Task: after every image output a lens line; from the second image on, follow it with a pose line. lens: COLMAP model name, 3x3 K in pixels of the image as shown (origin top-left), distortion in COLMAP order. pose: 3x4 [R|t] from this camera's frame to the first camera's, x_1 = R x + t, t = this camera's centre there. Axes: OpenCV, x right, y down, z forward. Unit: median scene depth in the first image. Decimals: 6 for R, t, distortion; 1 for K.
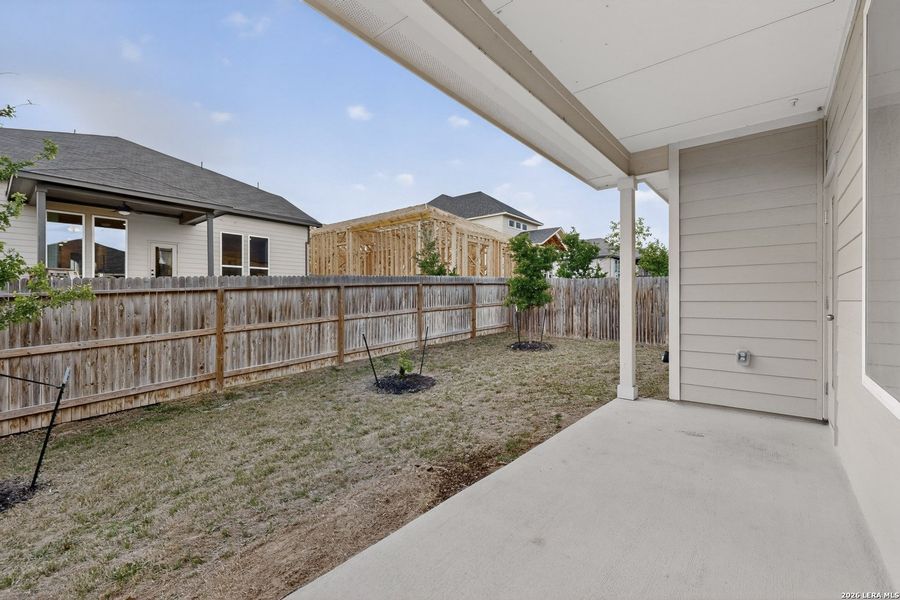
lens RADIAL K [[391.5, 0, 449.9], [0, 391.5, 302.2], [0, 0, 1]] dist [0.001107, -0.002203]
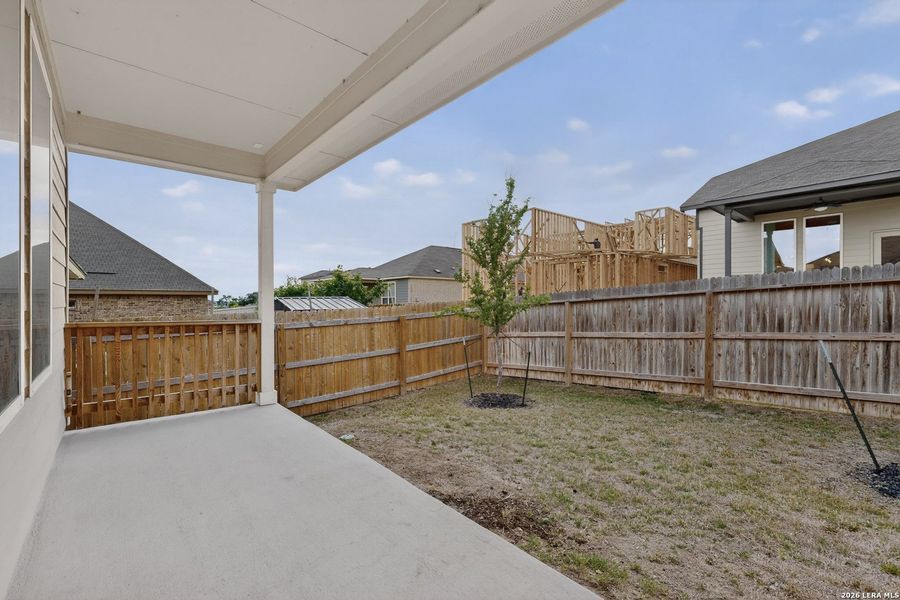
lens RADIAL K [[391.5, 0, 450.2], [0, 391.5, 299.9], [0, 0, 1]] dist [0.001107, -0.002203]
pose [[-0.158365, -0.002096, -0.987378, 0.460585], [-0.003609, 0.999992, -0.001544, -0.010553], [0.987374, 0.003319, -0.158371, 0.539531]]
